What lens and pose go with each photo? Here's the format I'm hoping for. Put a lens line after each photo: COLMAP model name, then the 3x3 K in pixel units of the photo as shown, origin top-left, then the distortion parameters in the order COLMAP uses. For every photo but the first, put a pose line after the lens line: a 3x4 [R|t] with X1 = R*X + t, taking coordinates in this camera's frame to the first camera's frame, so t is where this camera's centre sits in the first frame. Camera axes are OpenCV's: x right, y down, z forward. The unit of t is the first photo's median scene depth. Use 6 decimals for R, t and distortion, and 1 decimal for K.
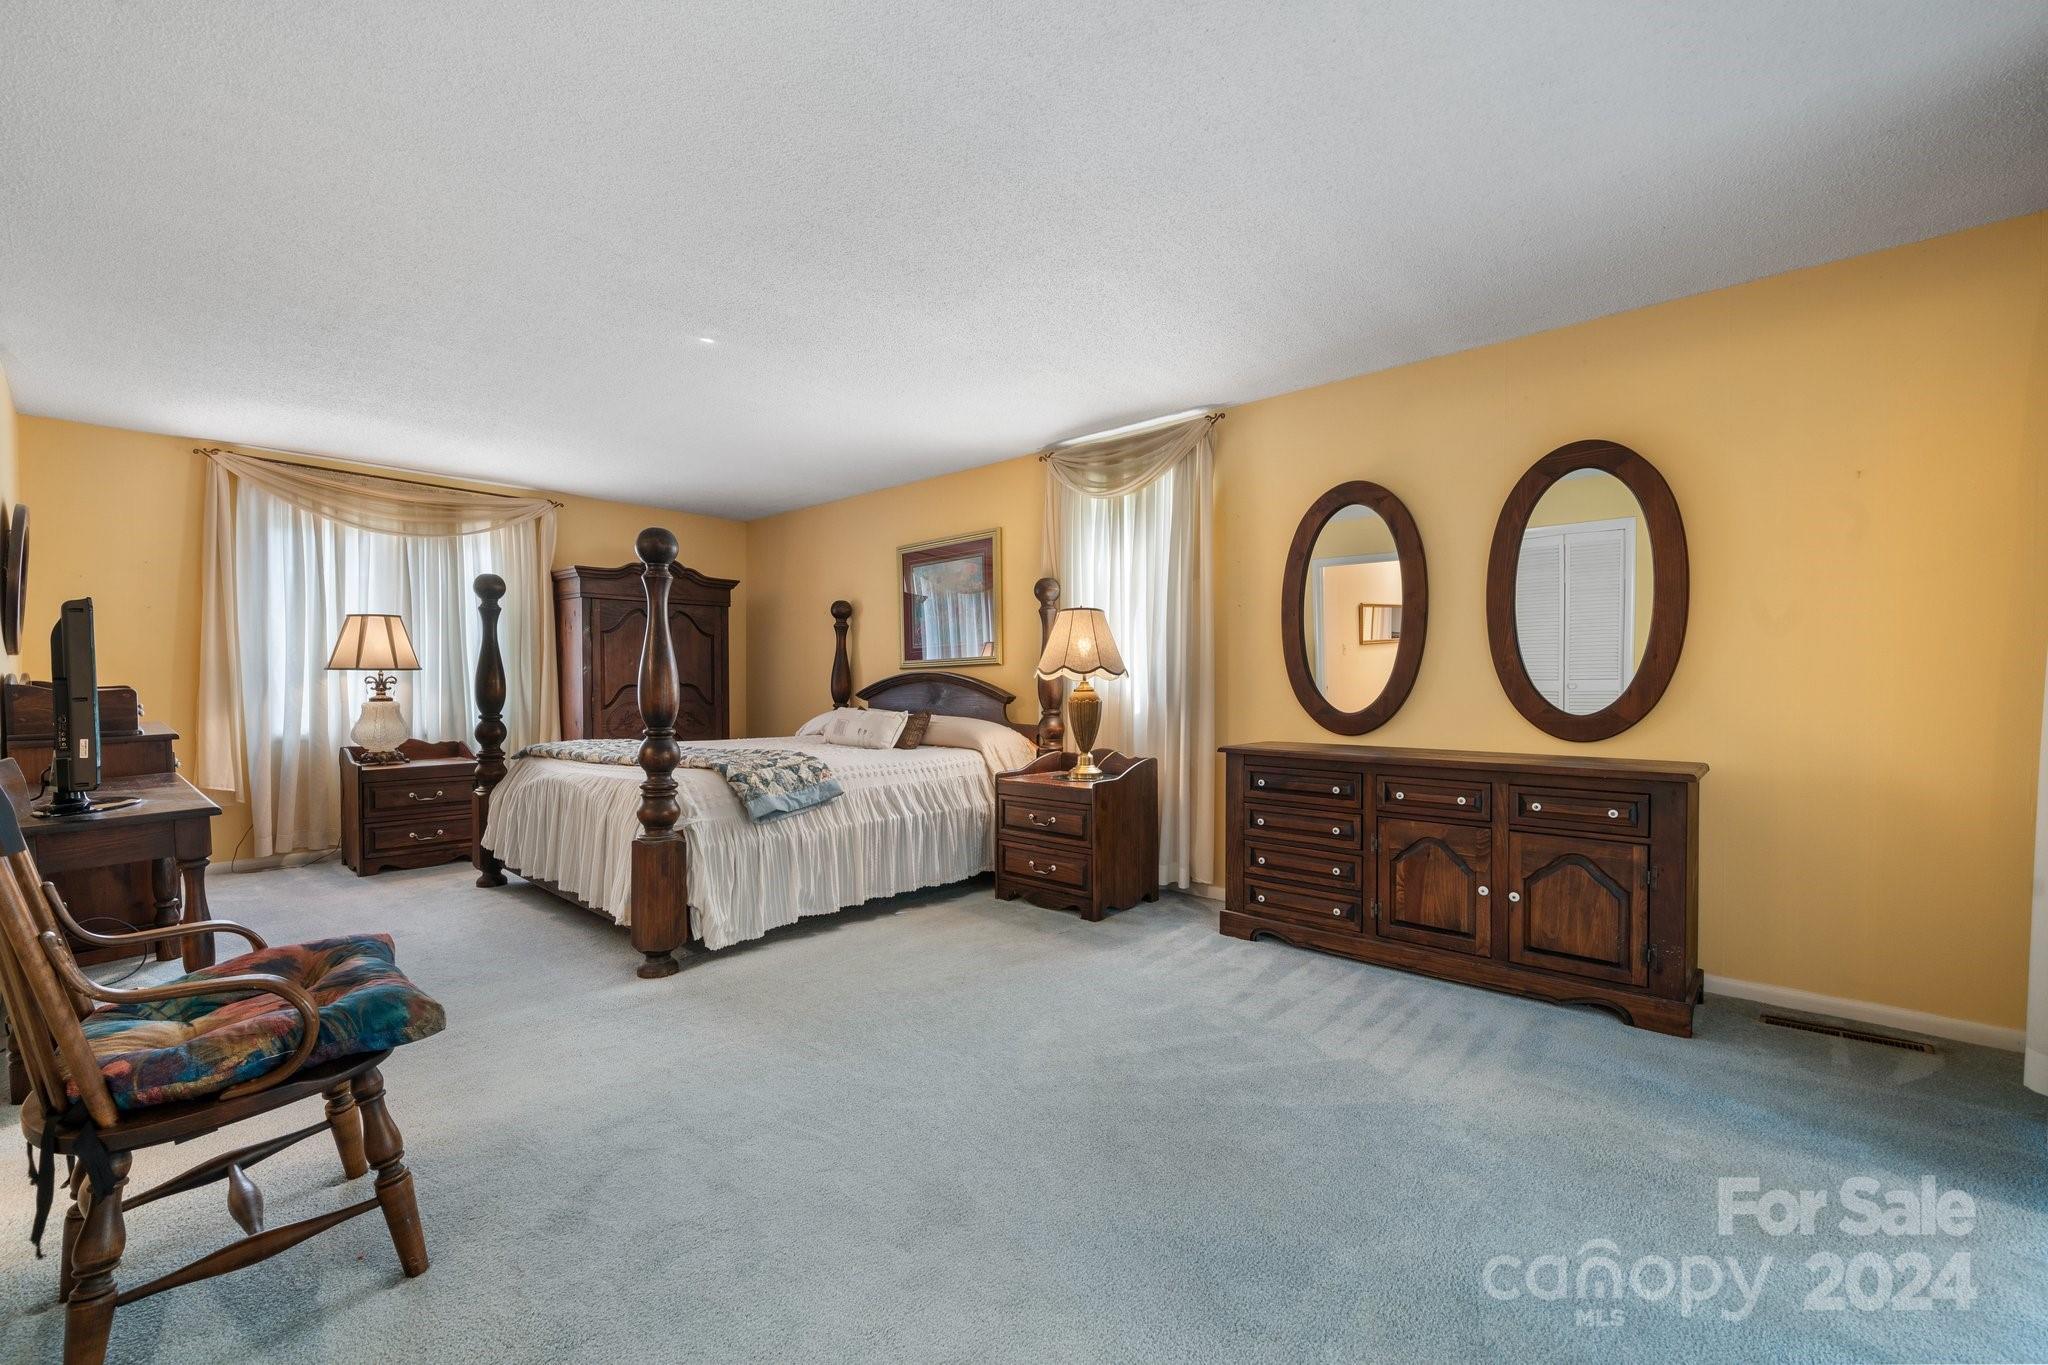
lens RADIAL K [[840.0, 0, 1028.7], [0, 840.0, 696.4], [0, 0, 1]] dist [0.000243, -0.000031]
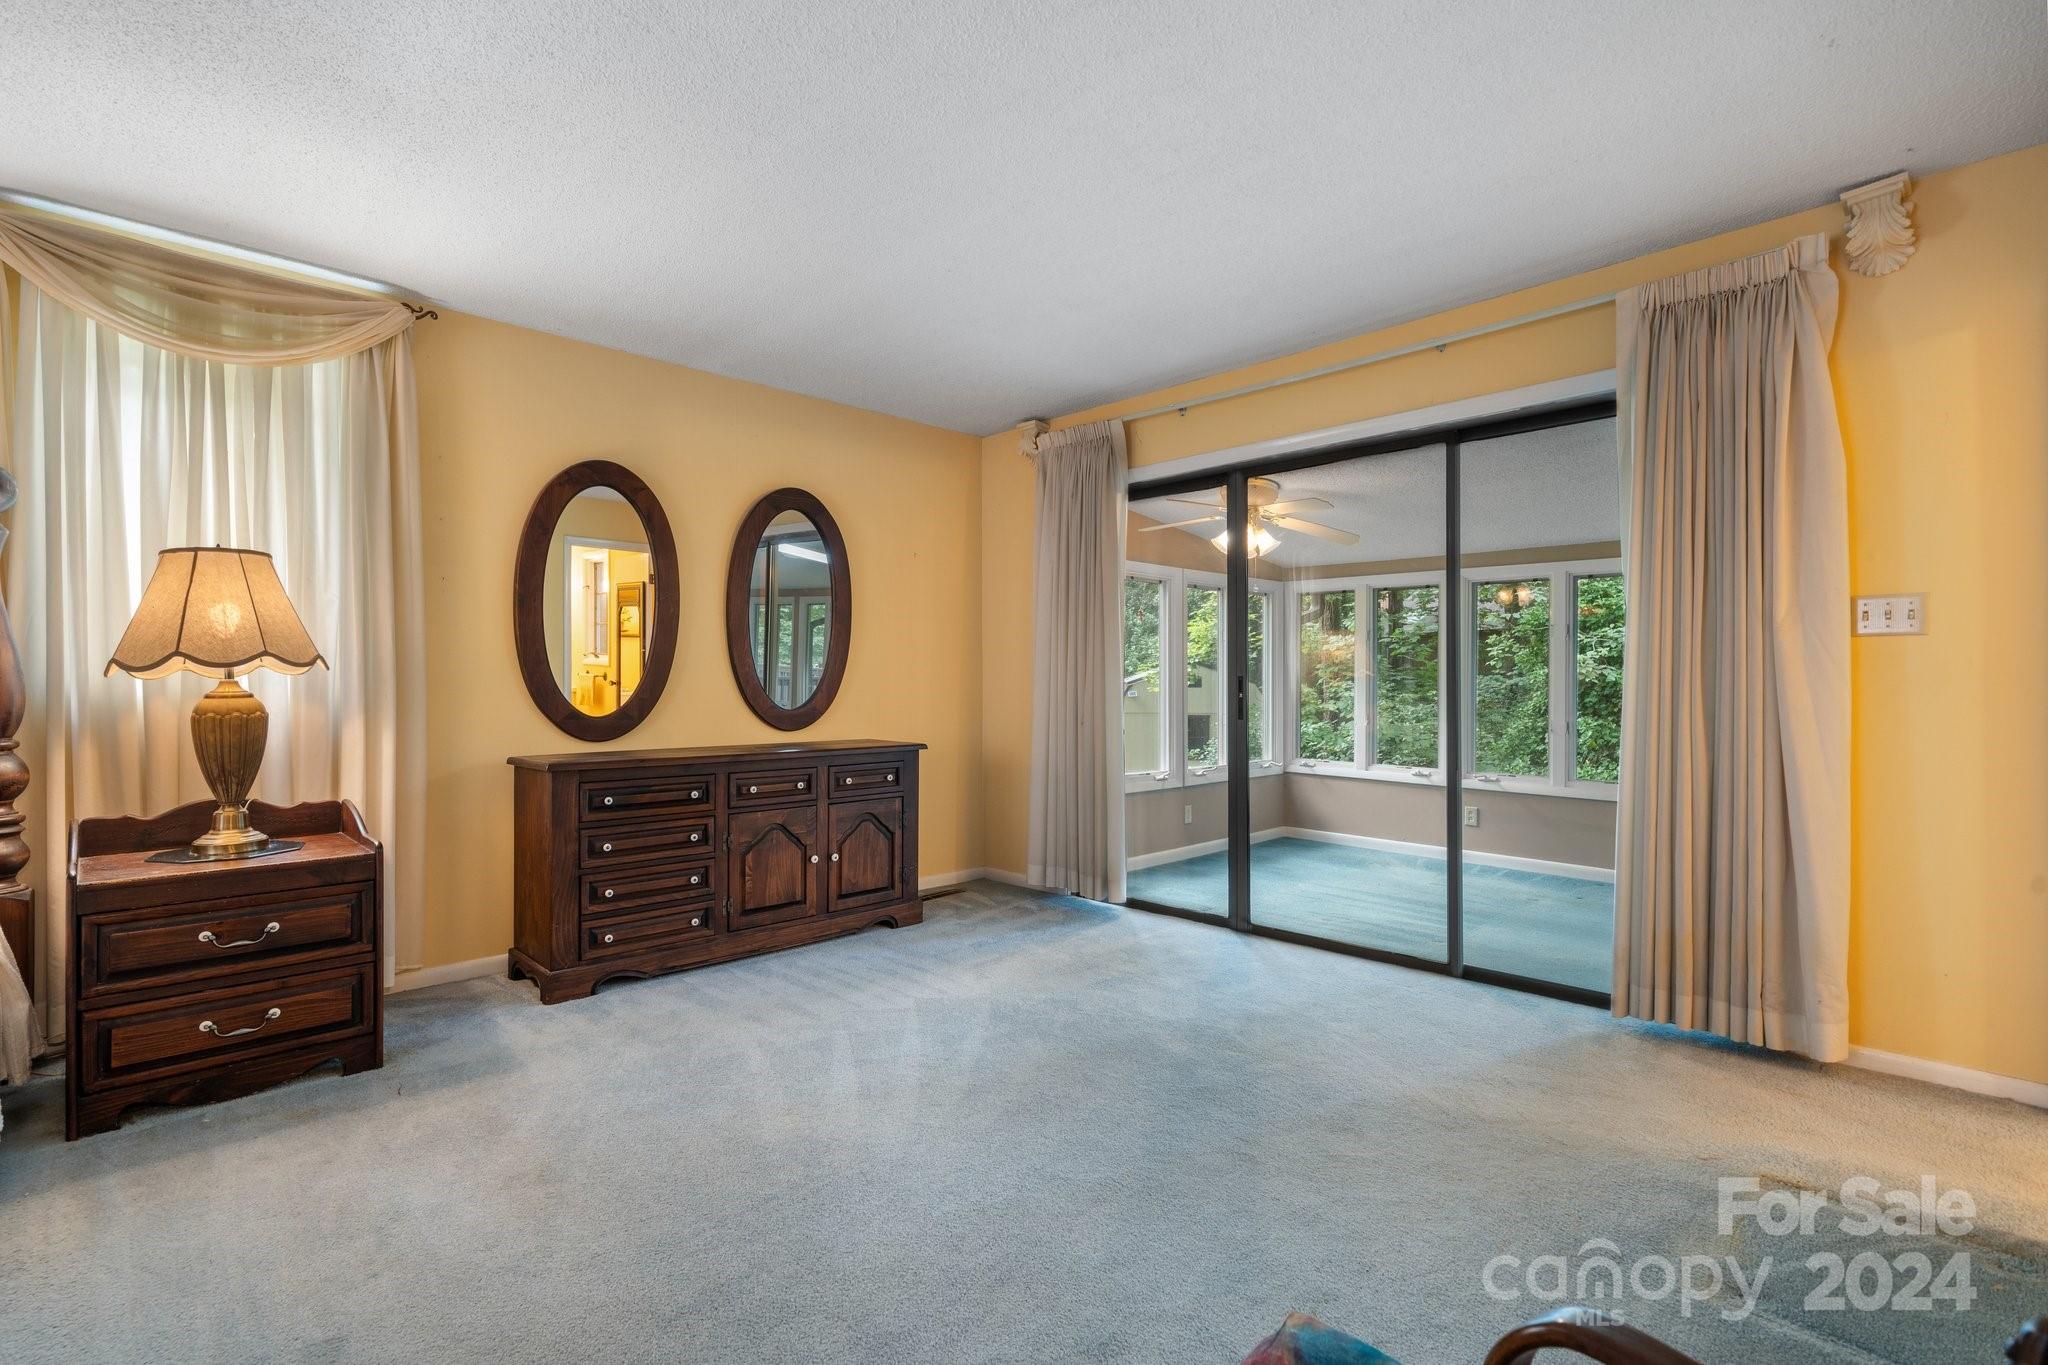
lens RADIAL K [[928.0, 0, 1028.1], [0, 928.0, 679.6], [0, 0, 1]] dist [-0.004757, -0.000510]
pose [[0.076389, 0.002627, 0.997075, -0.659536], [0.016725, 0.999852, -0.003916, -0.008933], [-0.996938, 0.016975, 0.076334, 0.540741]]
